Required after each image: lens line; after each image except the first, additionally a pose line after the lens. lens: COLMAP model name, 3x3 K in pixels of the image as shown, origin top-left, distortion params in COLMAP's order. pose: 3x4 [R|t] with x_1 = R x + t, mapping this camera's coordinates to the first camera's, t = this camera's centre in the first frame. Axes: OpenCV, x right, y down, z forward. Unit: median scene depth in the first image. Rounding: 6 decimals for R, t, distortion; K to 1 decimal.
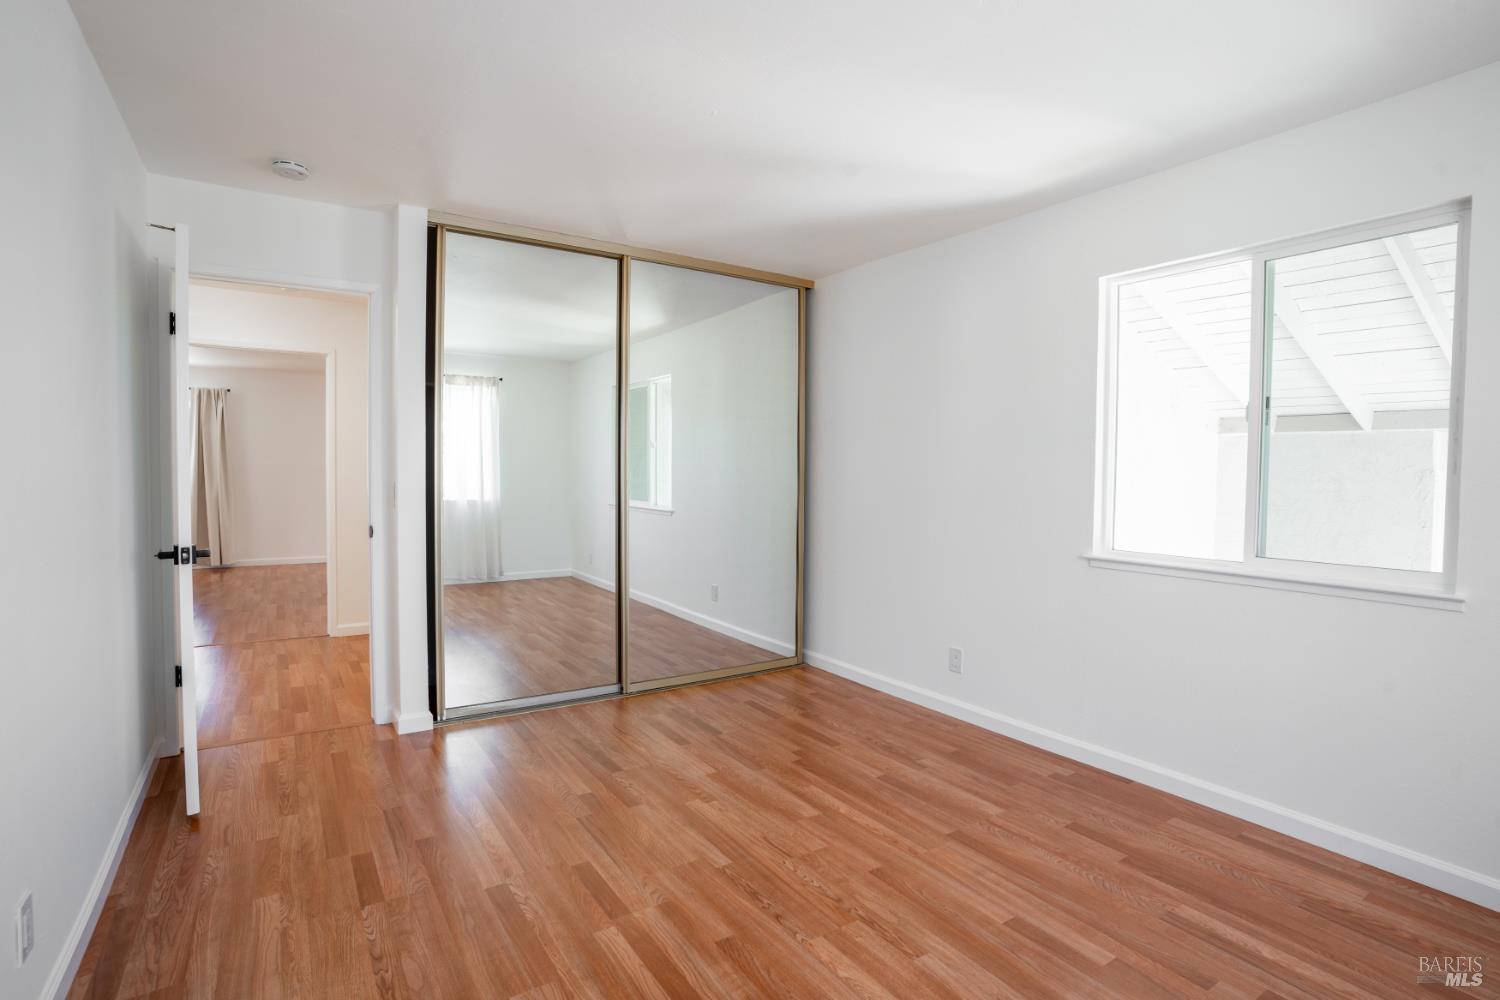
lens RADIAL K [[741.0, 0, 755.8], [0, 741.0, 500.4], [0, 0, 1]] dist [-0.056669, 0.024739]
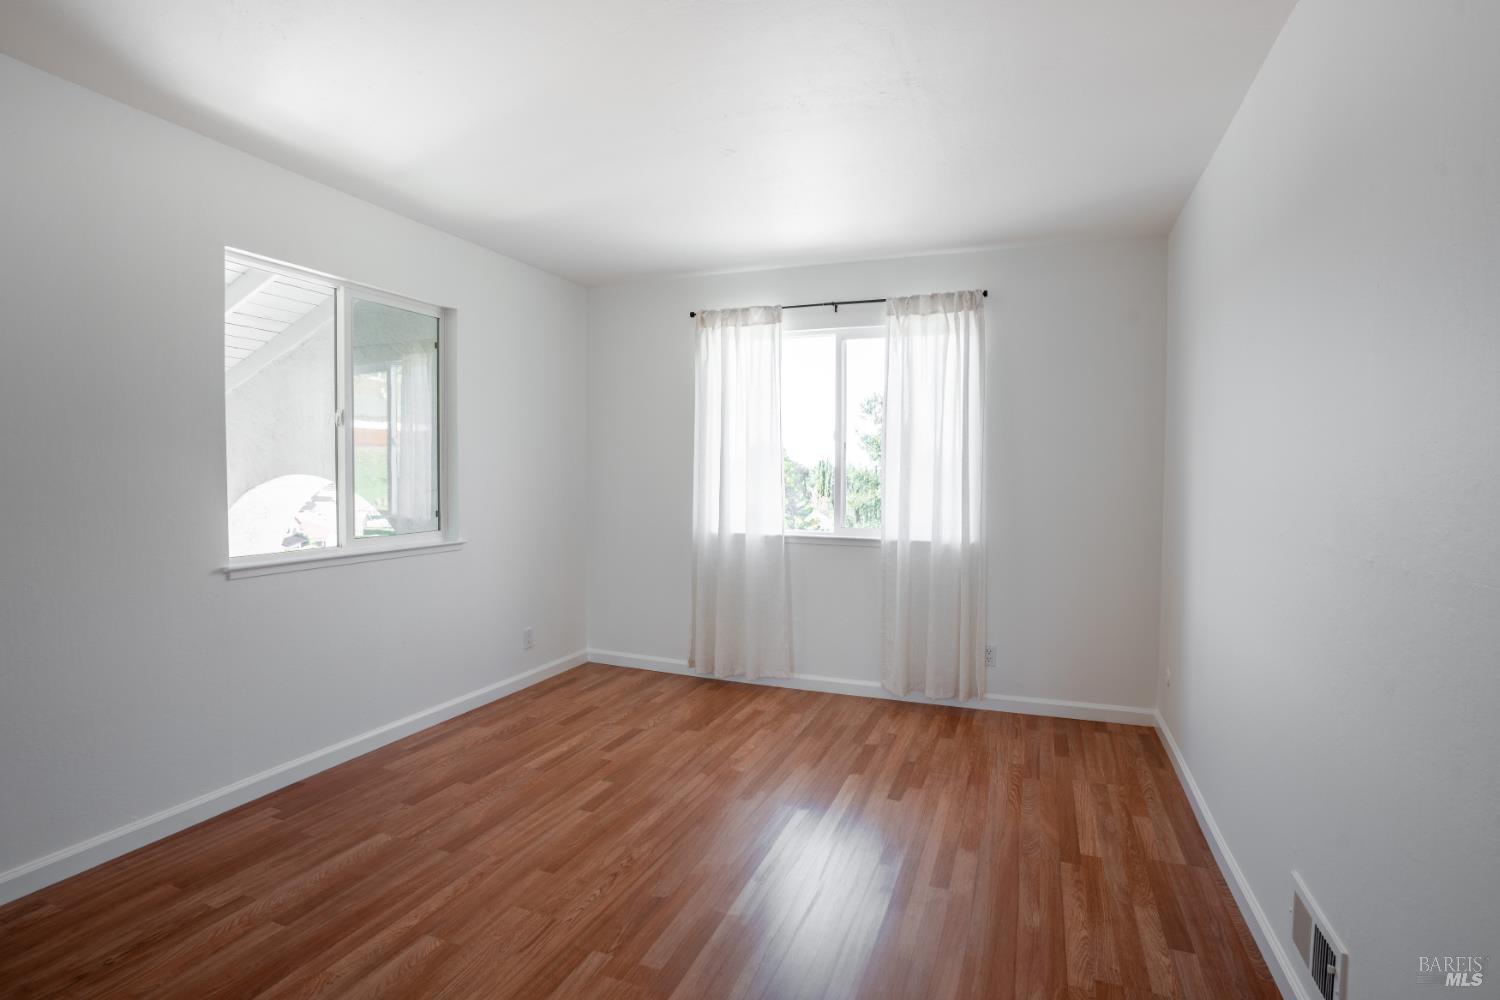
lens RADIAL K [[741.0, 0, 755.8], [0, 741.0, 500.4], [0, 0, 1]] dist [-0.056669, 0.024739]
pose [[-0.576737, -0.043555, 0.815768, -0.714020], [0.021802, 0.997401, 0.068667, -0.057501], [-0.816639, 0.057388, -0.574288, 1.178940]]
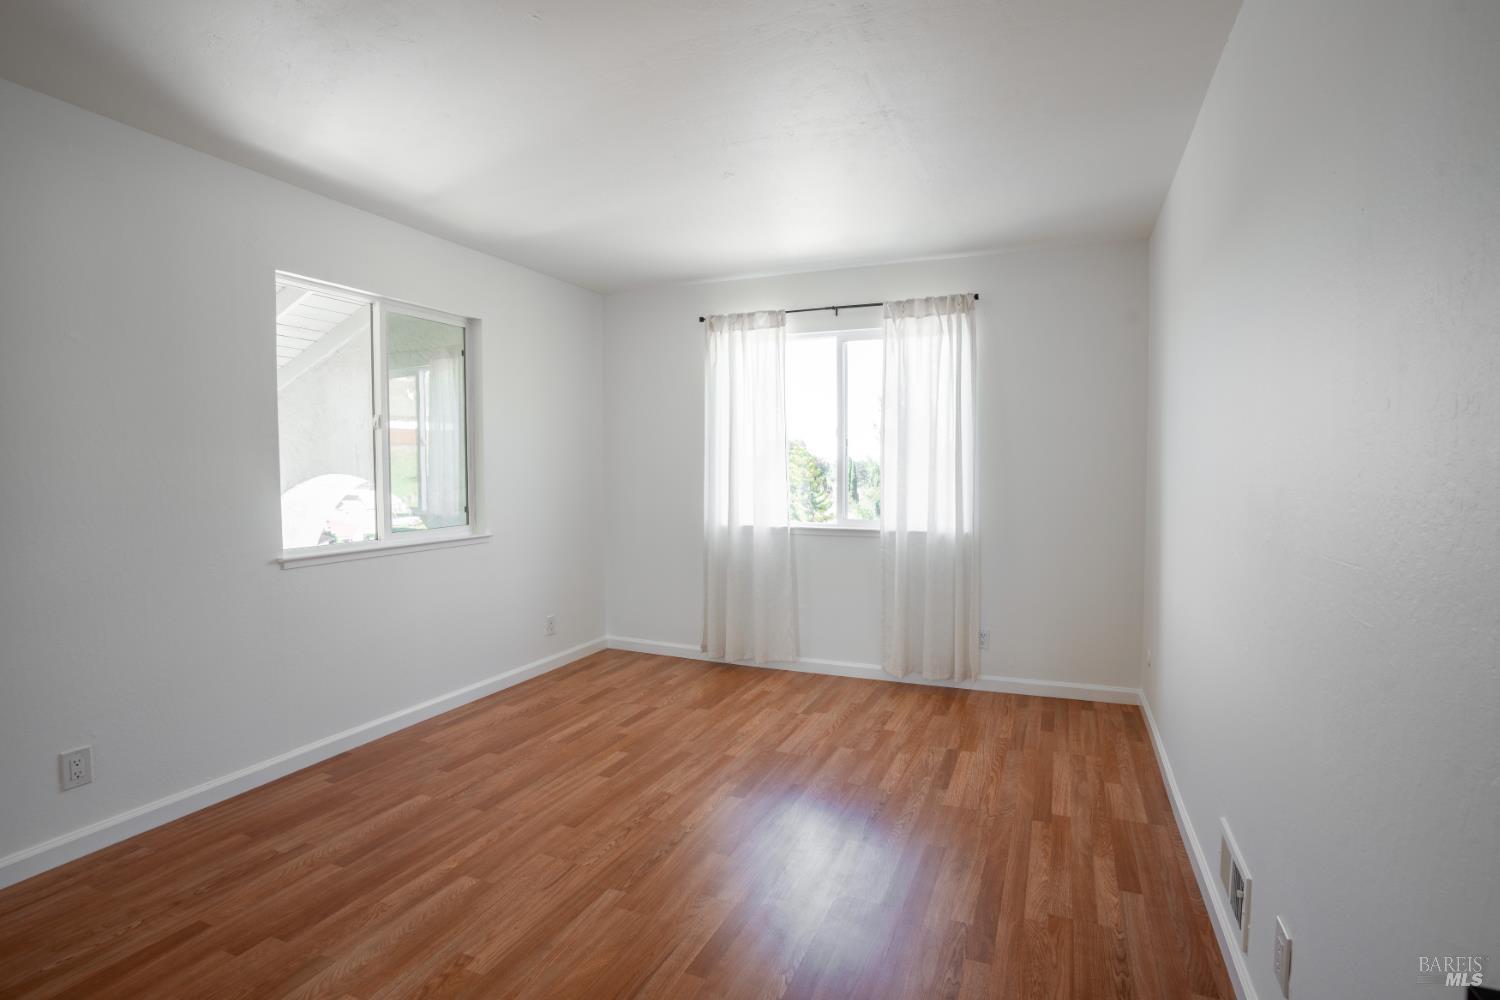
lens RADIAL K [[741.0, 0, 755.8], [0, 741.0, 500.4], [0, 0, 1]] dist [-0.056669, 0.024739]
pose [[-0.553873, -0.044314, 0.831421, -0.817154], [0.032533, 0.996668, 0.074794, -0.061635], [-0.831965, 0.068475, -0.550586, 1.210064]]
